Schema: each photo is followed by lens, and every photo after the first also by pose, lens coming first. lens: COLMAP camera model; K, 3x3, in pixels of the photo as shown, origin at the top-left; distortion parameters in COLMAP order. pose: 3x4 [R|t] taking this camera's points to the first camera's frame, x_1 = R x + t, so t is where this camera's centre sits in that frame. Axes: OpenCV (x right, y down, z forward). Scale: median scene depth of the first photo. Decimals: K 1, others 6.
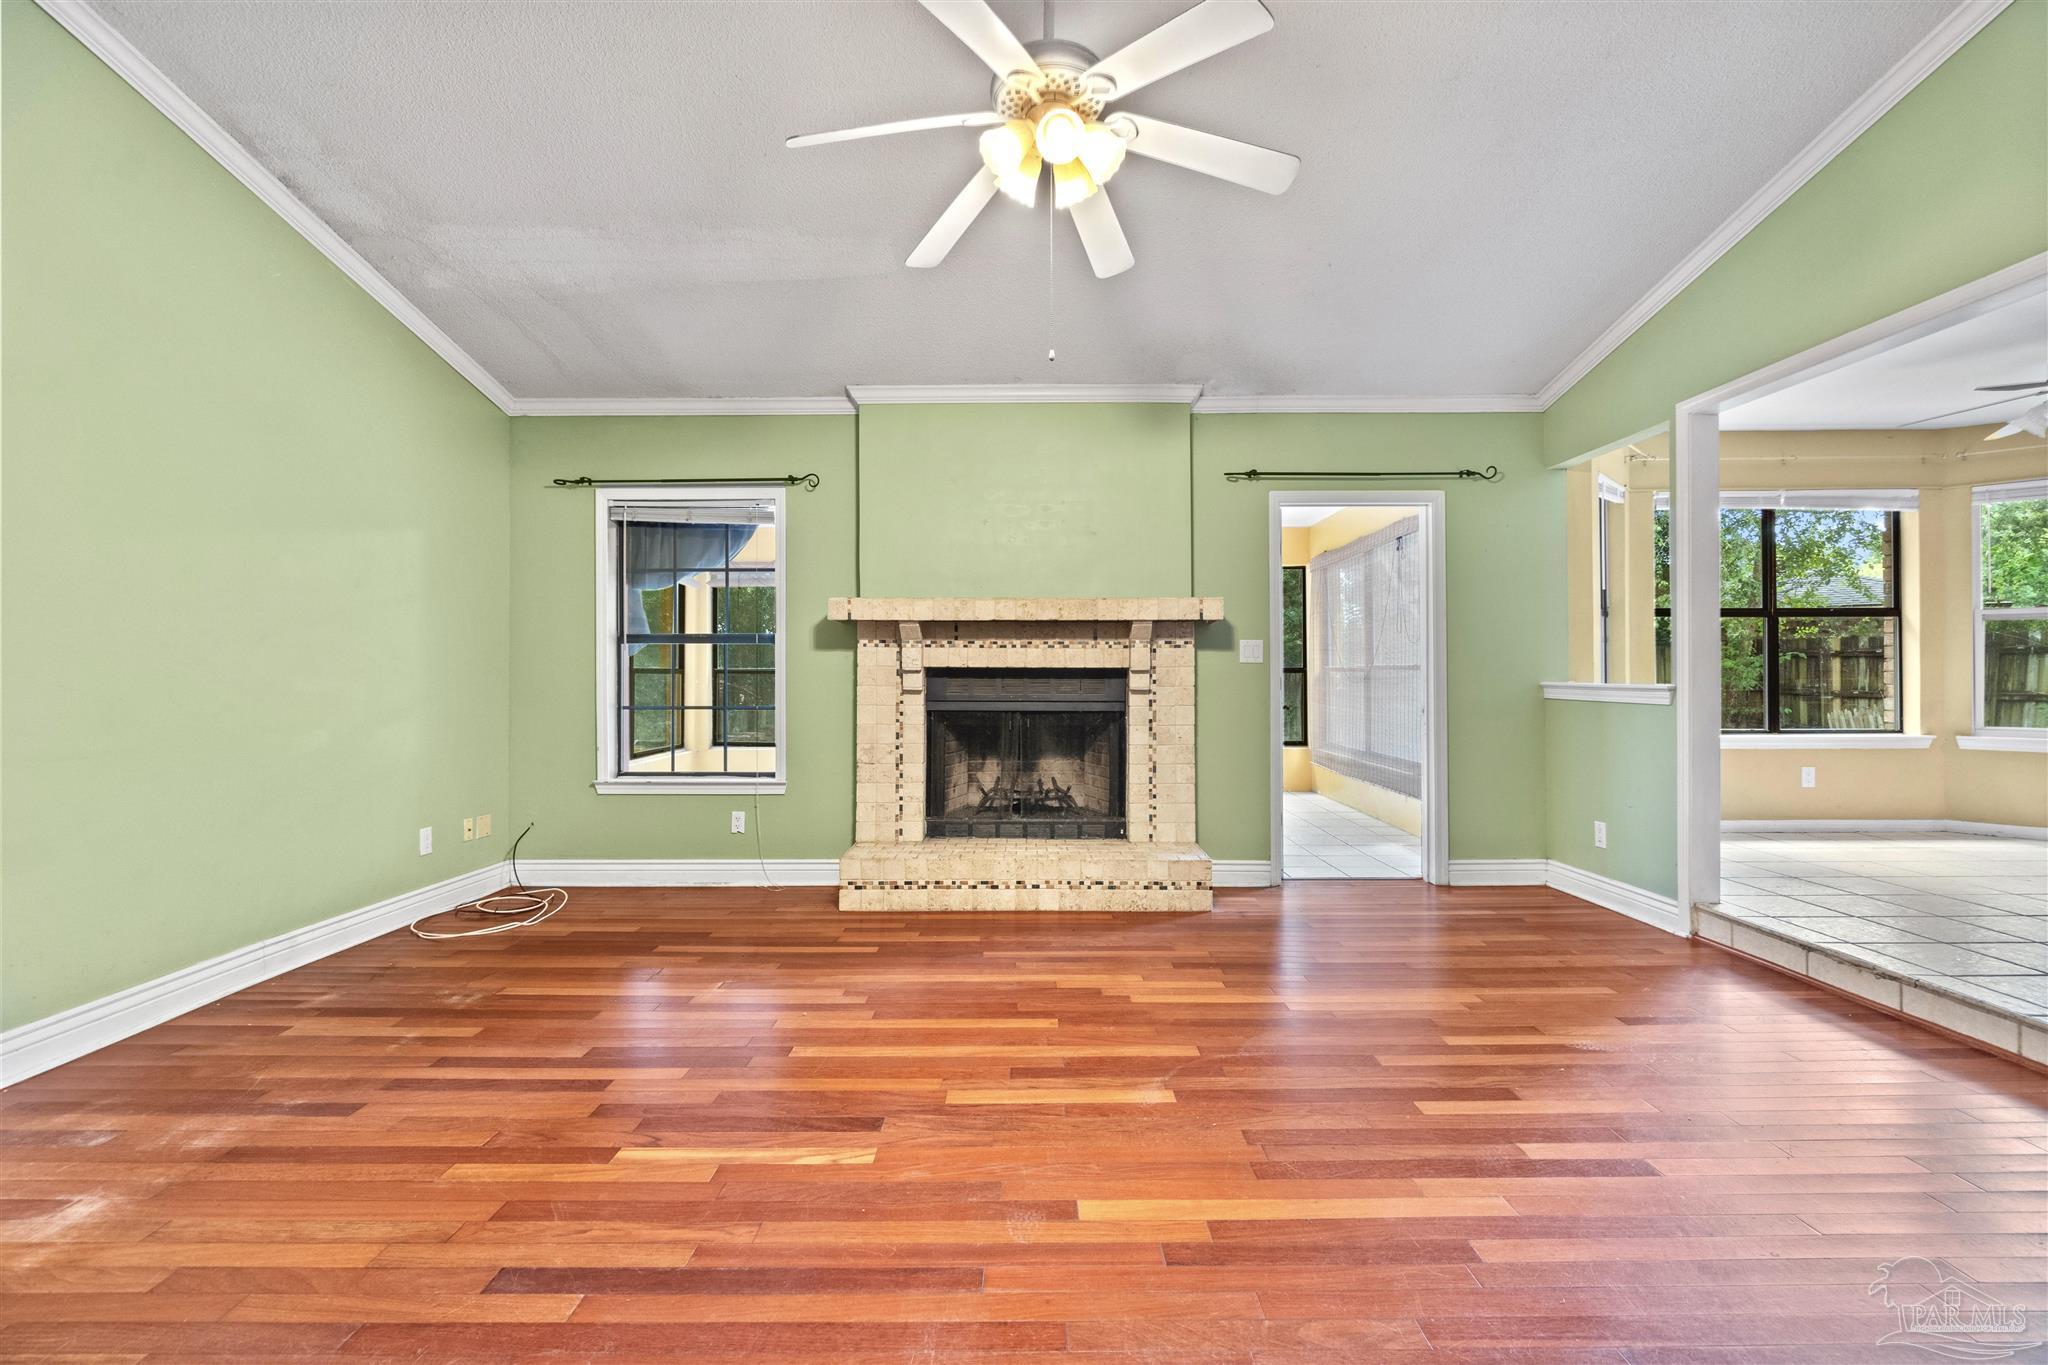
lens RADIAL K [[878.2, 0, 1031.1], [0, 878.2, 667.8], [0, 0, 1]] dist [-0.003115, -0.000115]
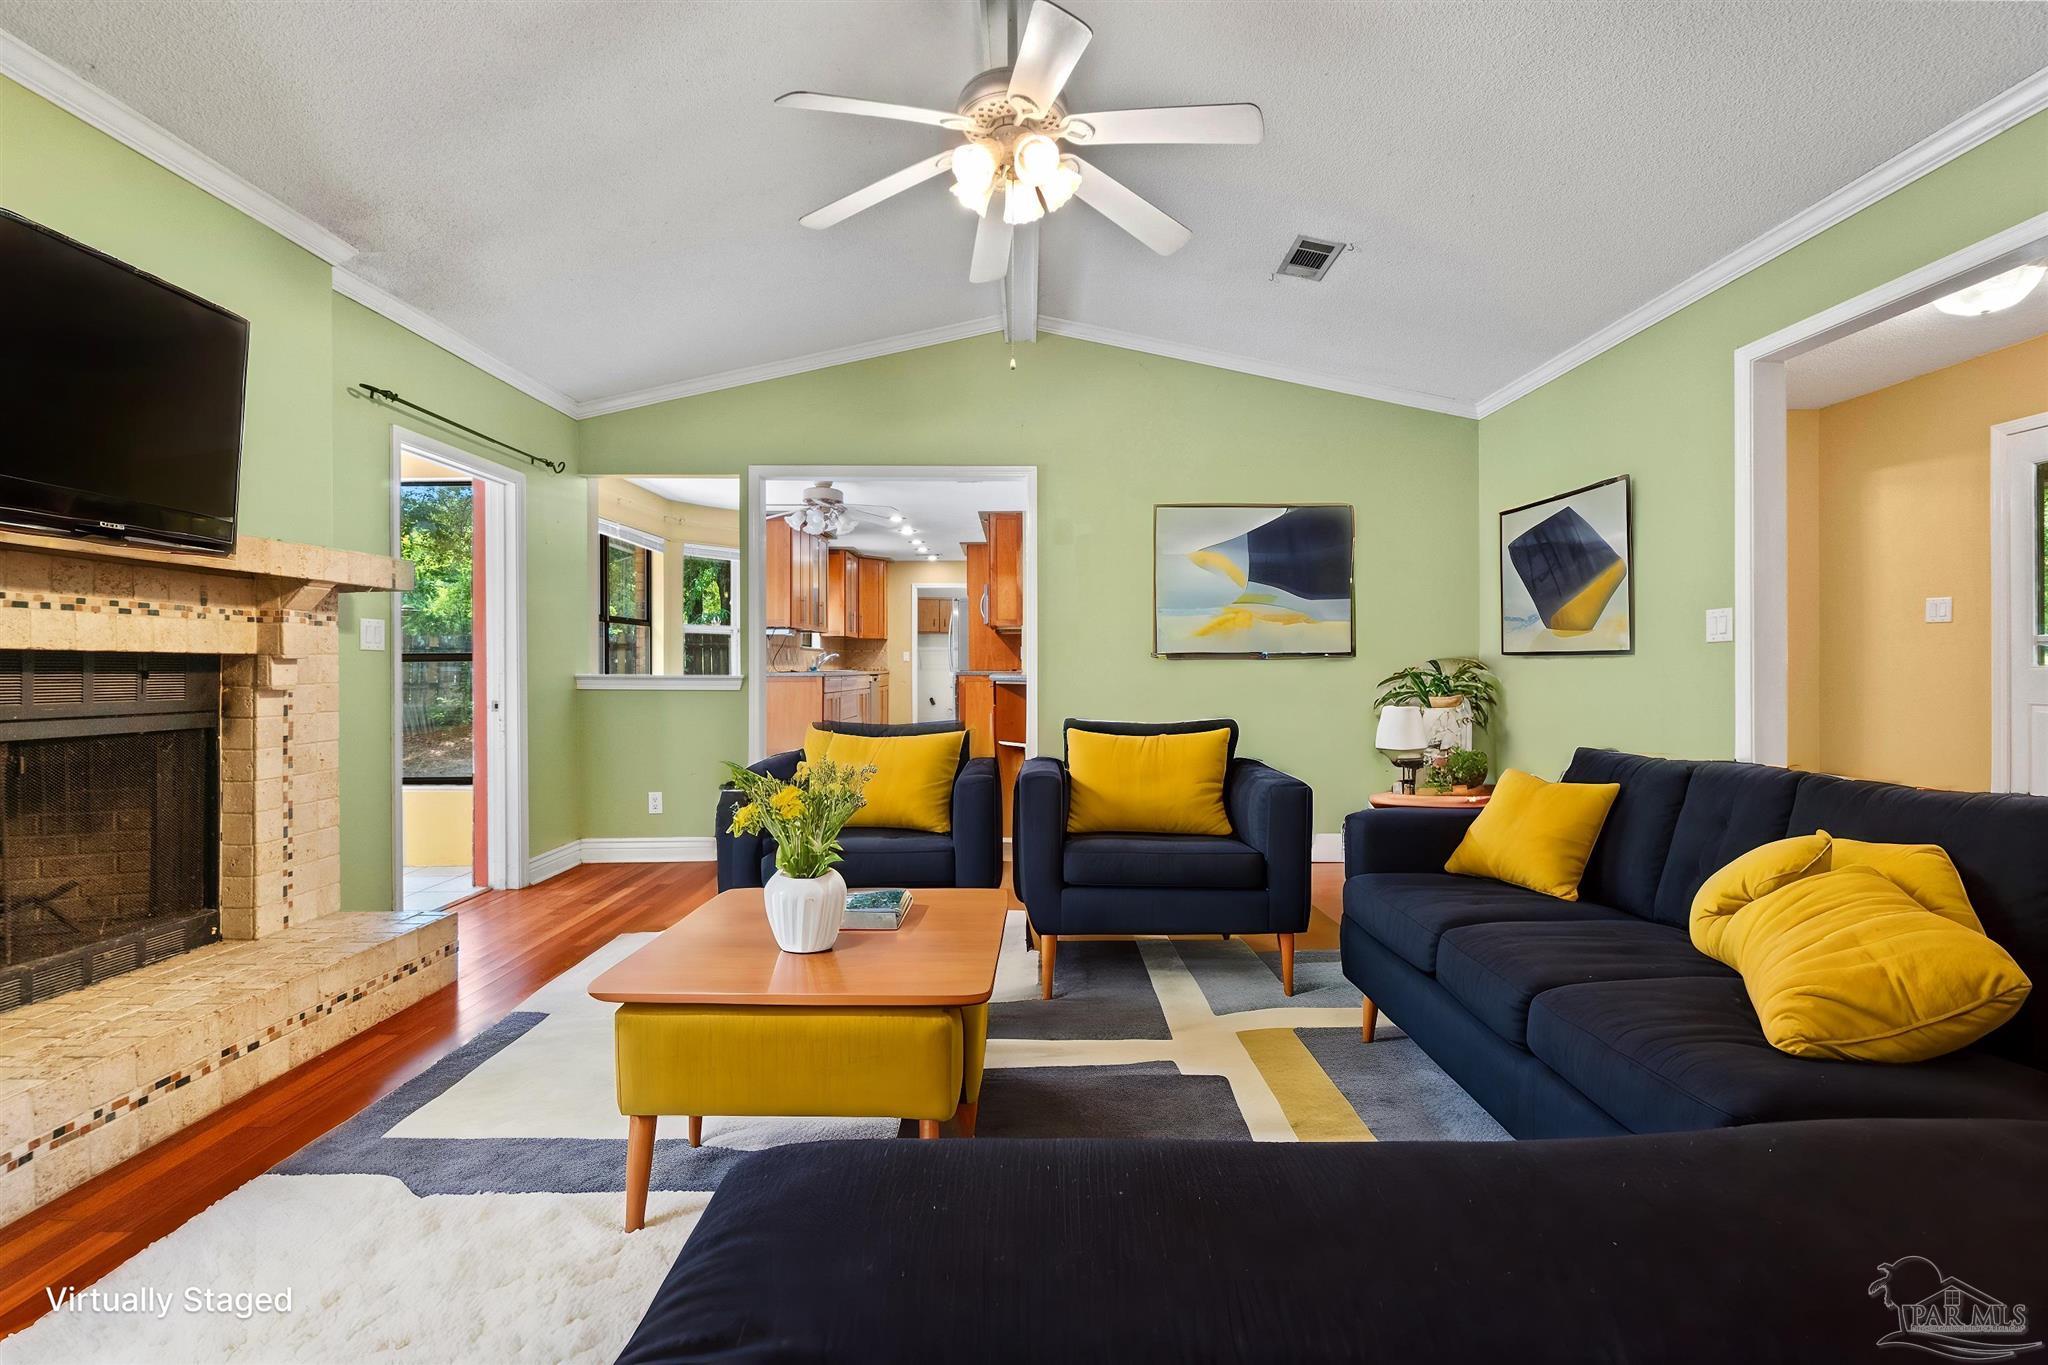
lens RADIAL K [[878.2, 0, 1031.1], [0, 878.2, 667.8], [0, 0, 1]] dist [-0.003115, -0.000115]
pose [[-0.000403, 0.001762, 0.999998, -0.496912], [-0.012051, 0.999926, -0.001767, 0.004026], [-0.999927, -0.012051, -0.000381, 0.461715]]
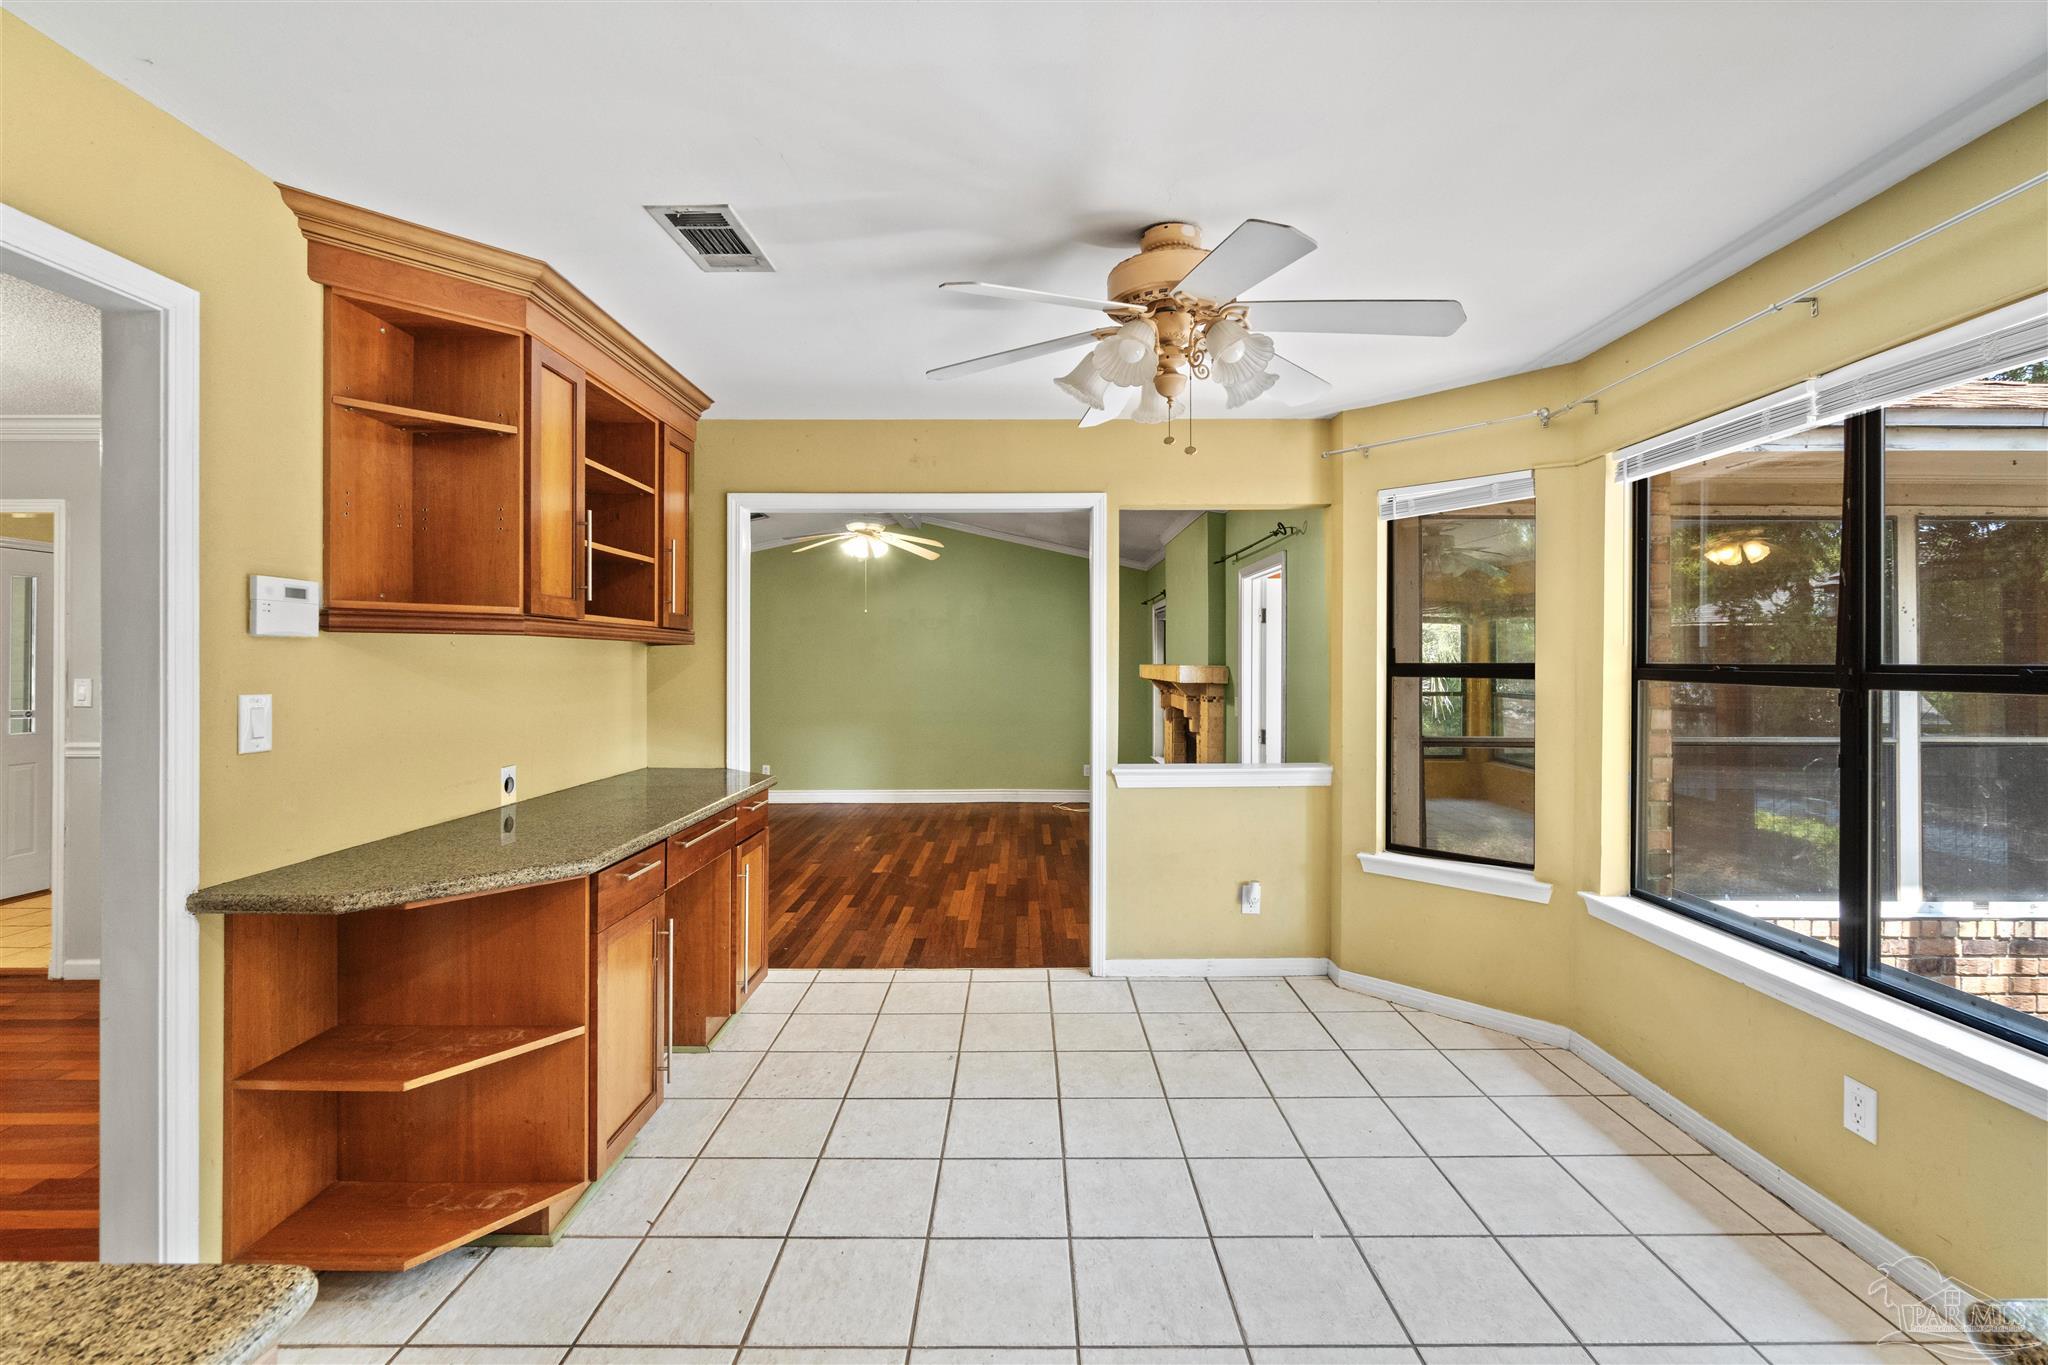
lens RADIAL K [[878.2, 0, 1031.1], [0, 878.2, 667.8], [0, 0, 1]] dist [-0.003115, -0.000115]
pose [[0.002840, 0.002710, -0.999992, 1.484062], [0.010168, 0.999945, 0.002739, -0.084791], [0.999944, -0.010175, 0.002812, 0.747624]]
